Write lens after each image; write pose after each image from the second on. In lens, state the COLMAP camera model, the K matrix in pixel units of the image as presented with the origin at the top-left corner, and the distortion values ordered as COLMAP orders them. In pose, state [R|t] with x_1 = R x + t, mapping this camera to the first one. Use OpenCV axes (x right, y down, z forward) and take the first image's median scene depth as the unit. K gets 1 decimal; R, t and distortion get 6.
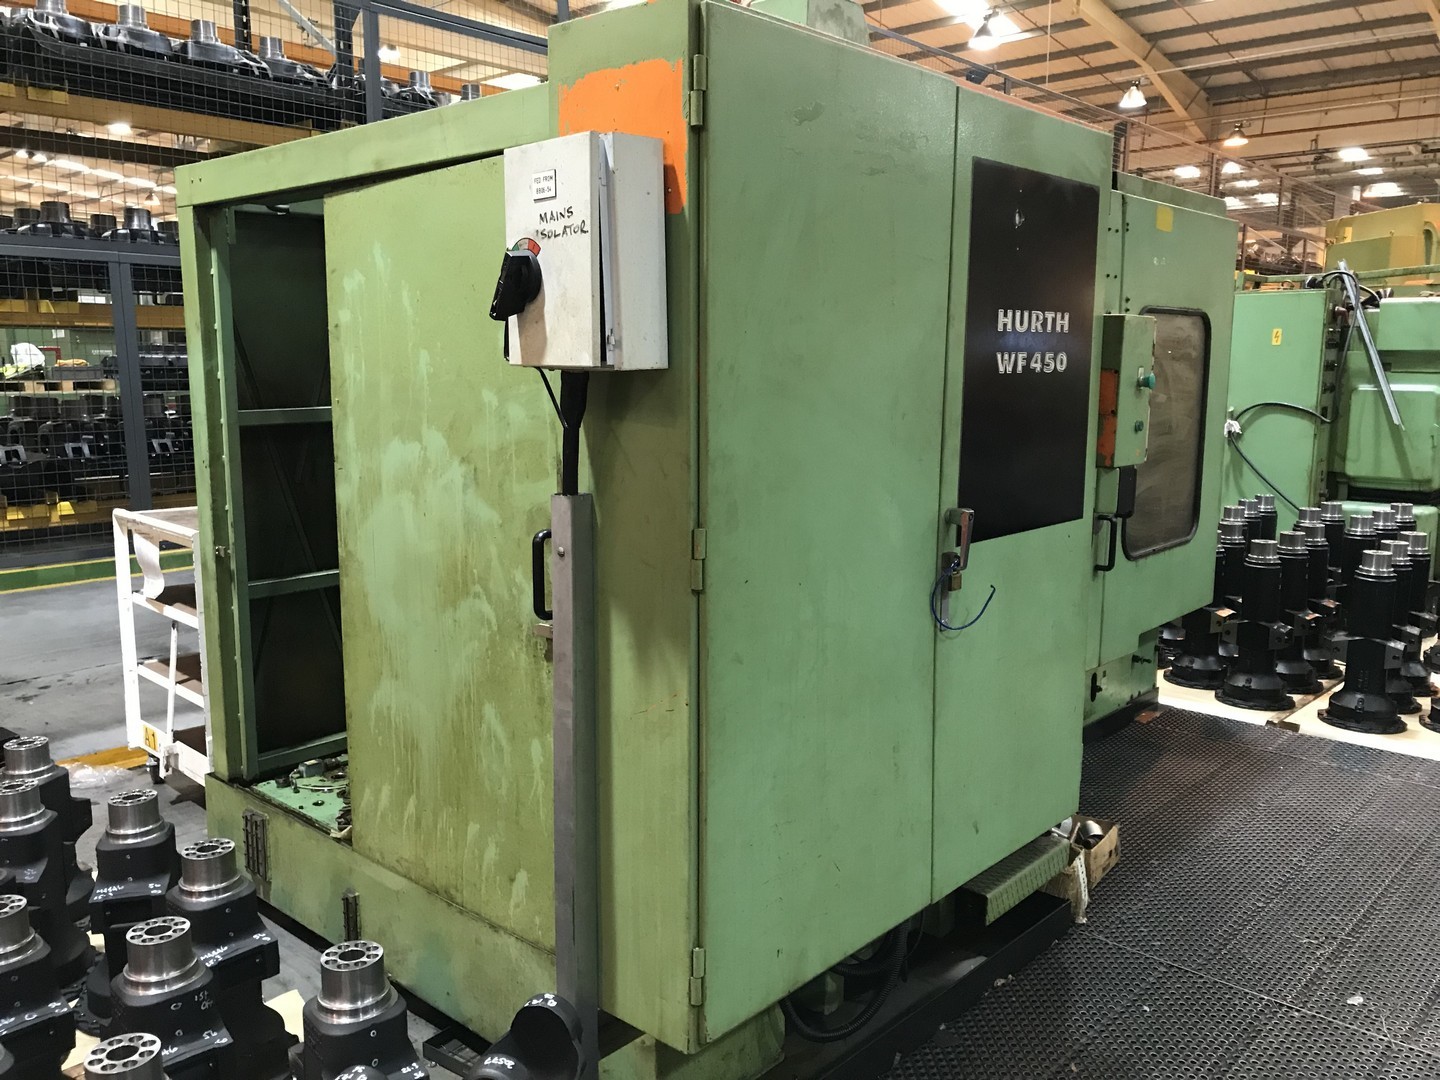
lens RADIAL K [[1183.2, 0, 716.3], [0, 1183.2, 537.5], [0, 0, 1]] dist [0.029091, -0.054002]
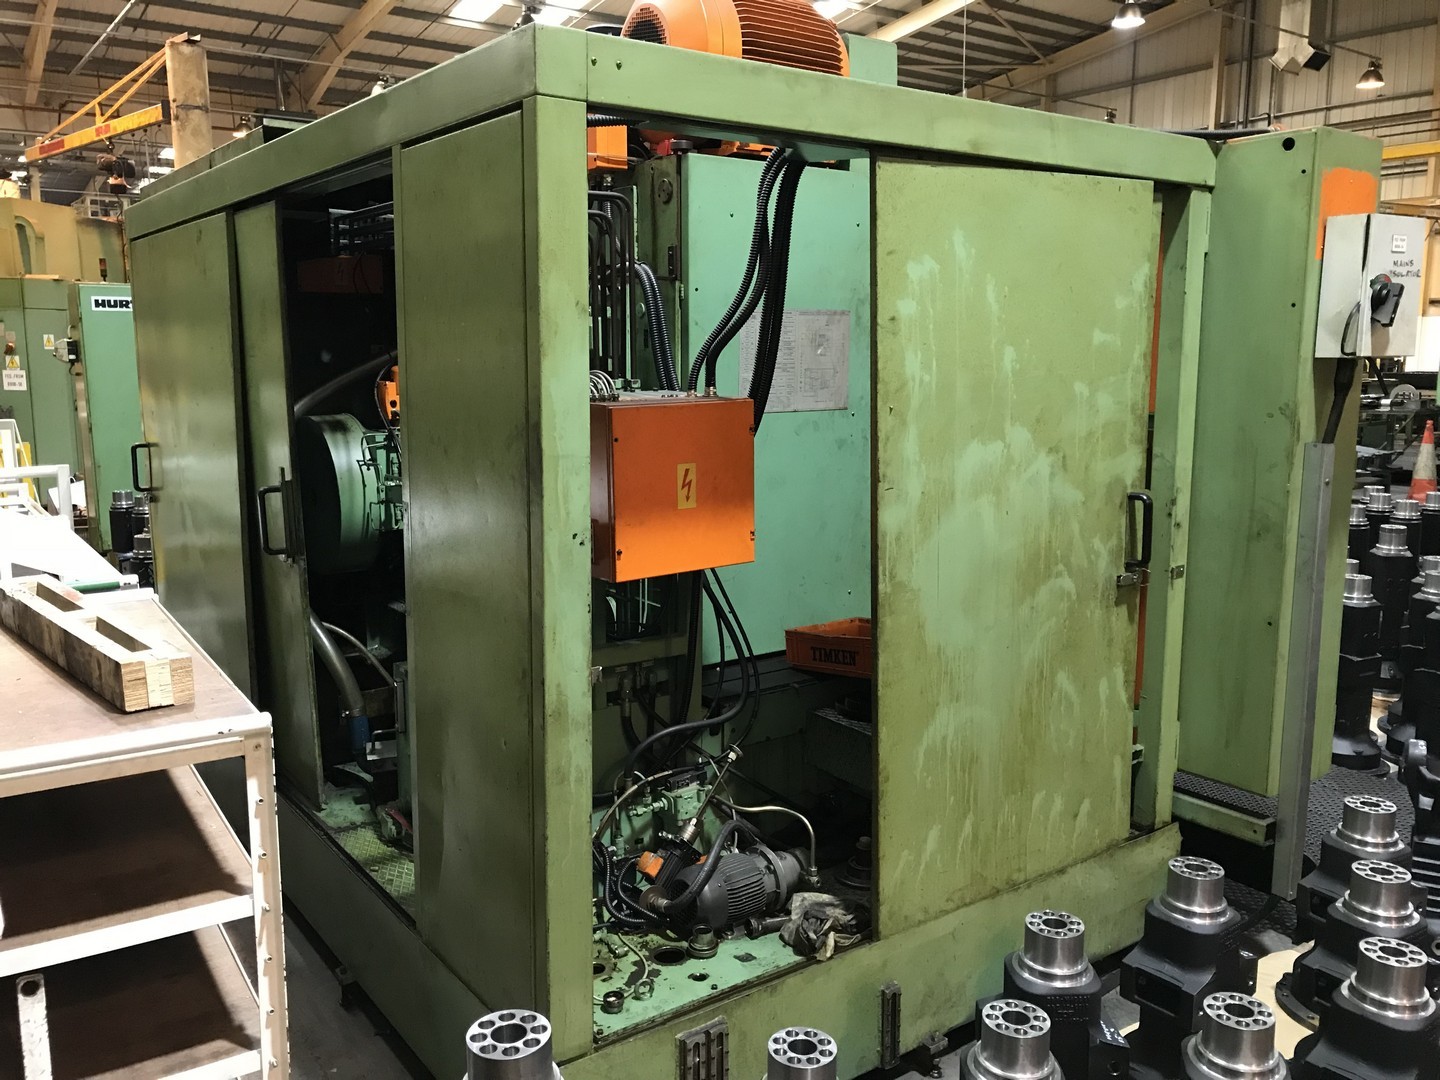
lens RADIAL K [[1183.2, 0, 716.3], [0, 1183.2, 538.0], [0, 0, 1]] dist [0.029091, -0.054002]
pose [[0.213927, -0.158237, 0.963948, -1.273910], [0.152430, 0.980112, 0.127062, -0.164048], [-0.964884, 0.119752, 0.233793, 1.019683]]
